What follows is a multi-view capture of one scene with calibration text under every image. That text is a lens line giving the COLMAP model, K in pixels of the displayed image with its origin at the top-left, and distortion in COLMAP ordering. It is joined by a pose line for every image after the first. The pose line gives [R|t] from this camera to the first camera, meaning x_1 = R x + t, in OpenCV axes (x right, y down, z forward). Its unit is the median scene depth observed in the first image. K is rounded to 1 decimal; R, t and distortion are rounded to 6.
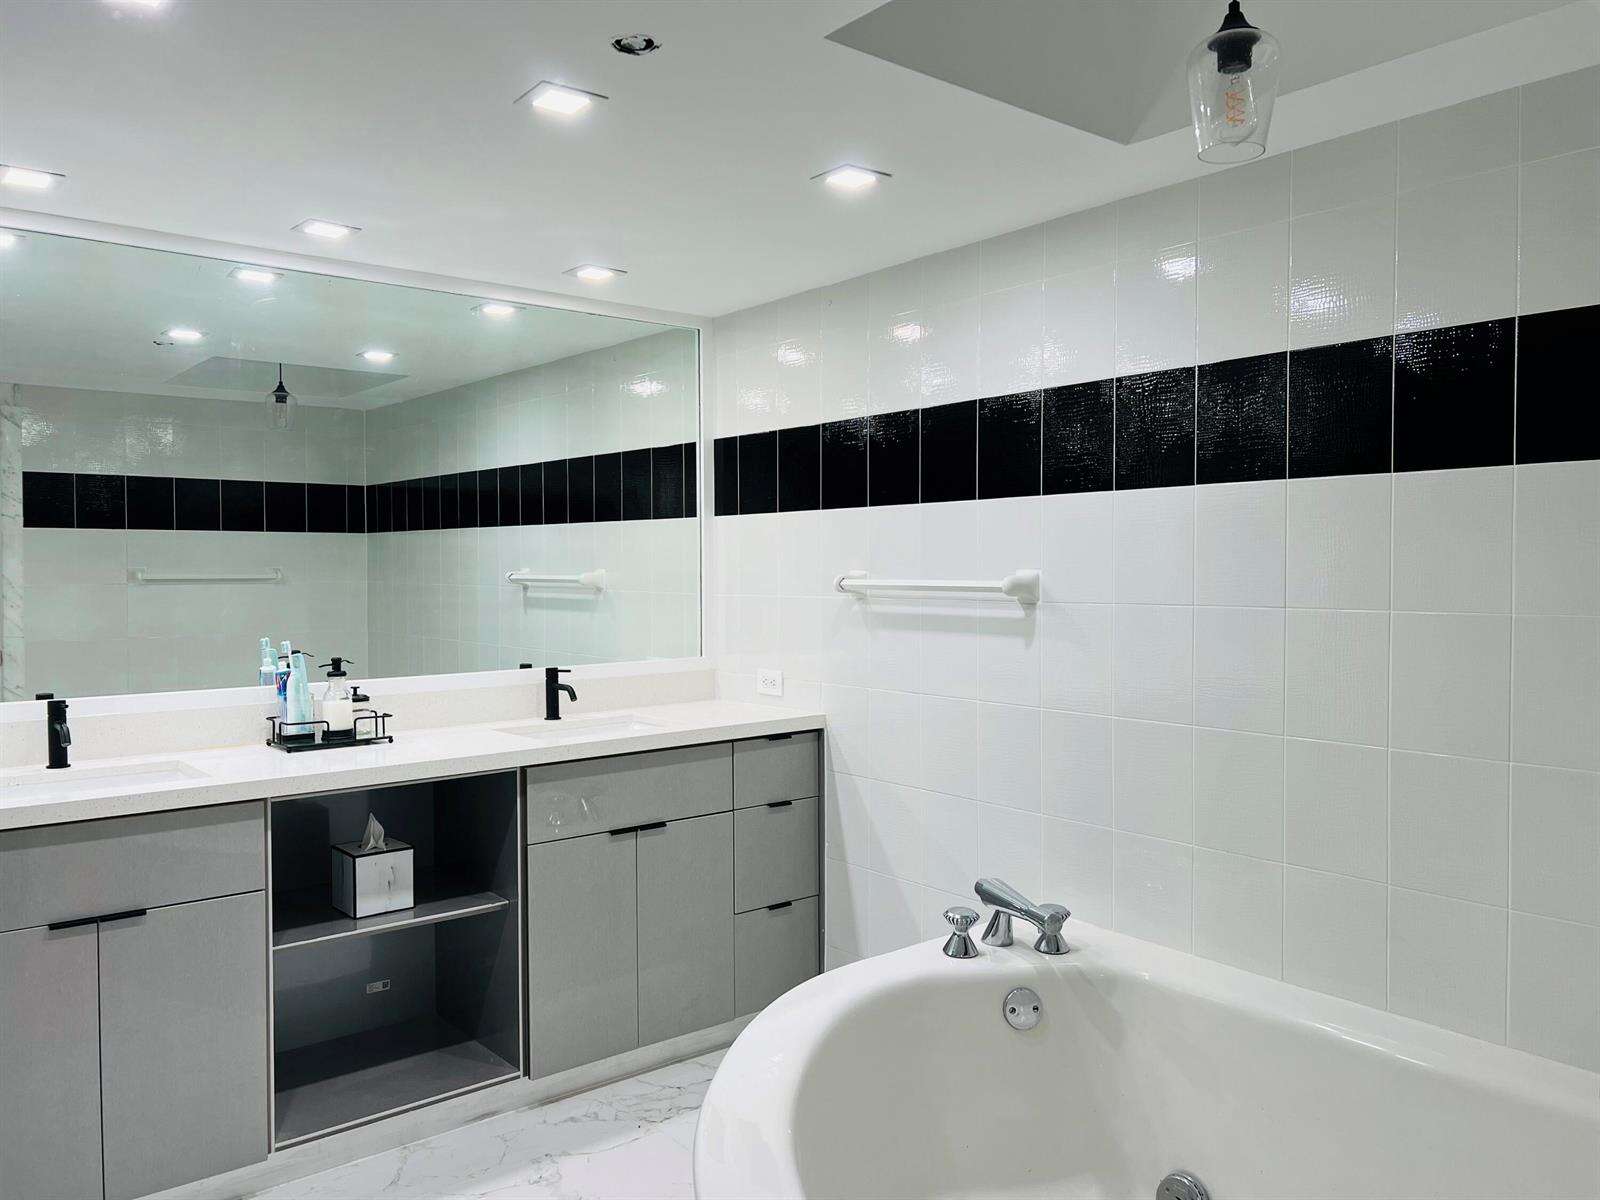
lens RADIAL K [[1200.1, 0, 796.3], [0, 1200.1, 596.1], [0, 0, 1]] dist [0.073542, -0.087905]
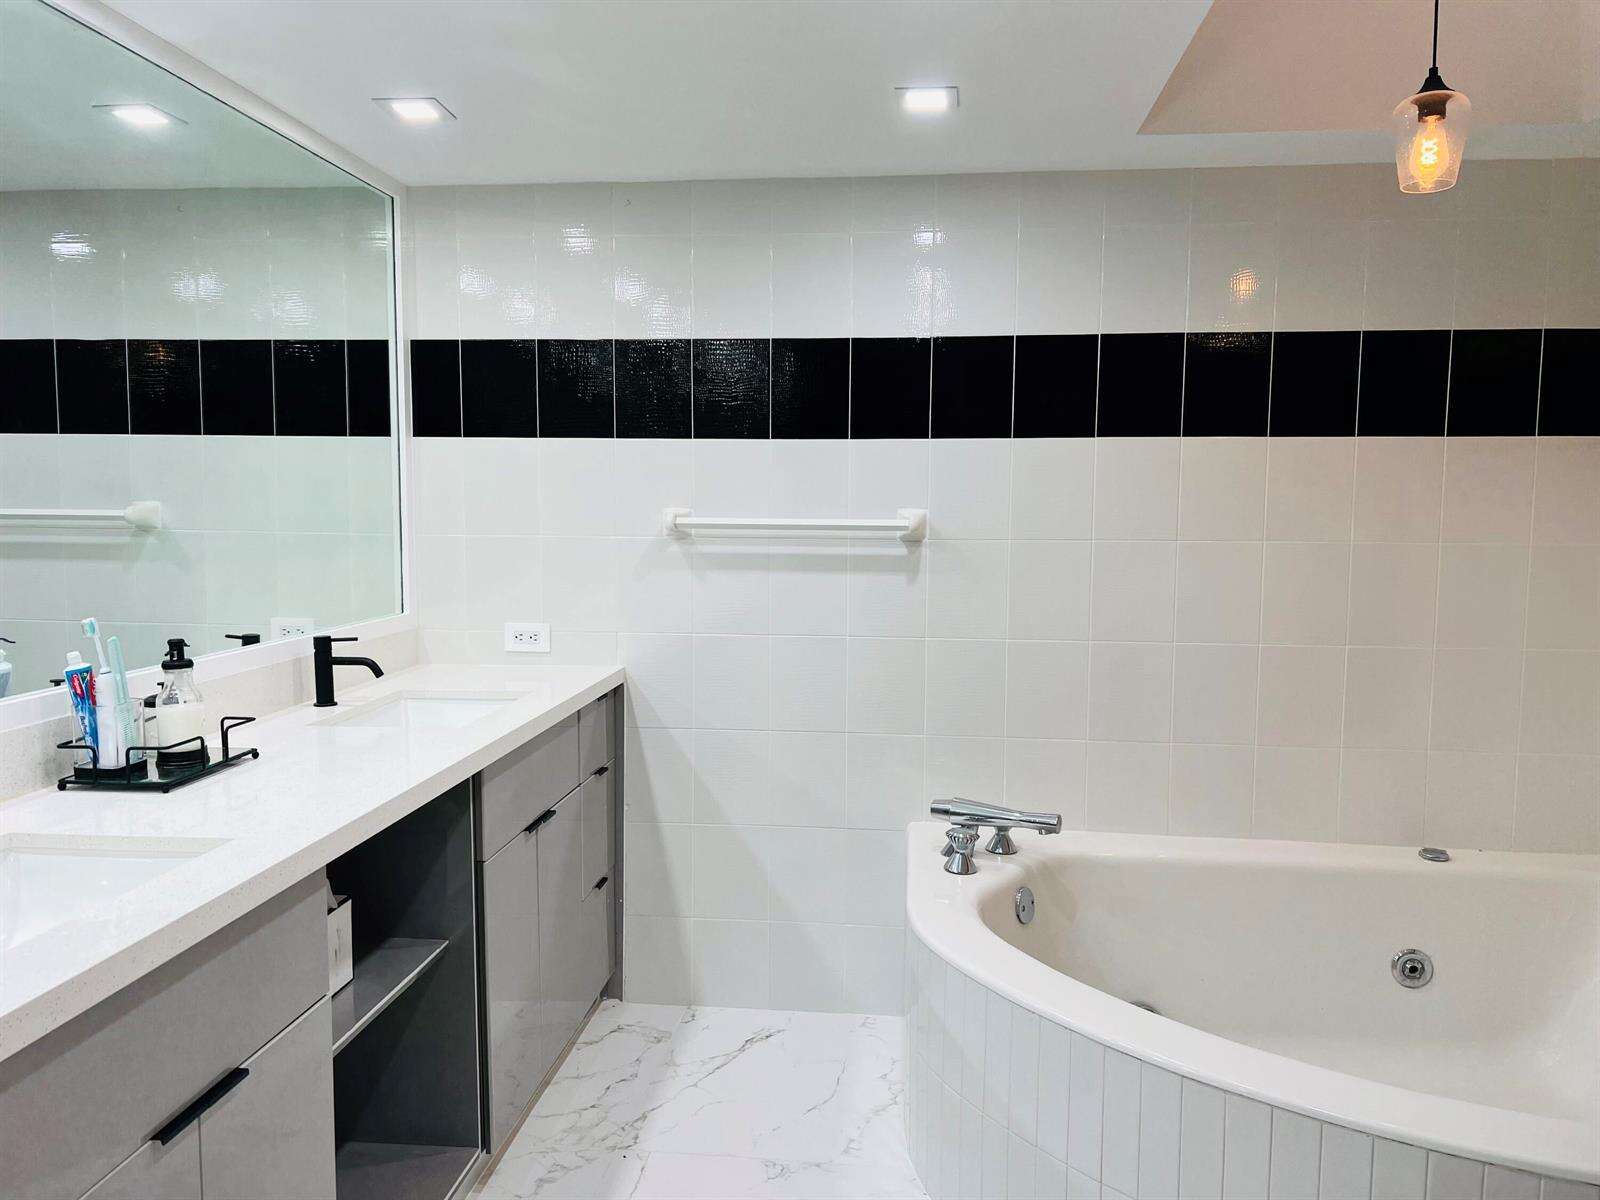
lens RADIAL K [[1200.1, 0, 801.5], [0, 1200.1, 614.3], [0, 0, 1]] dist [0.073542, -0.087905]
pose [[0.707708, -0.054780, 0.704378, -0.539591], [0.007877, 0.997539, 0.069666, -0.003495], [-0.706462, -0.043755, 0.706398, 0.279462]]
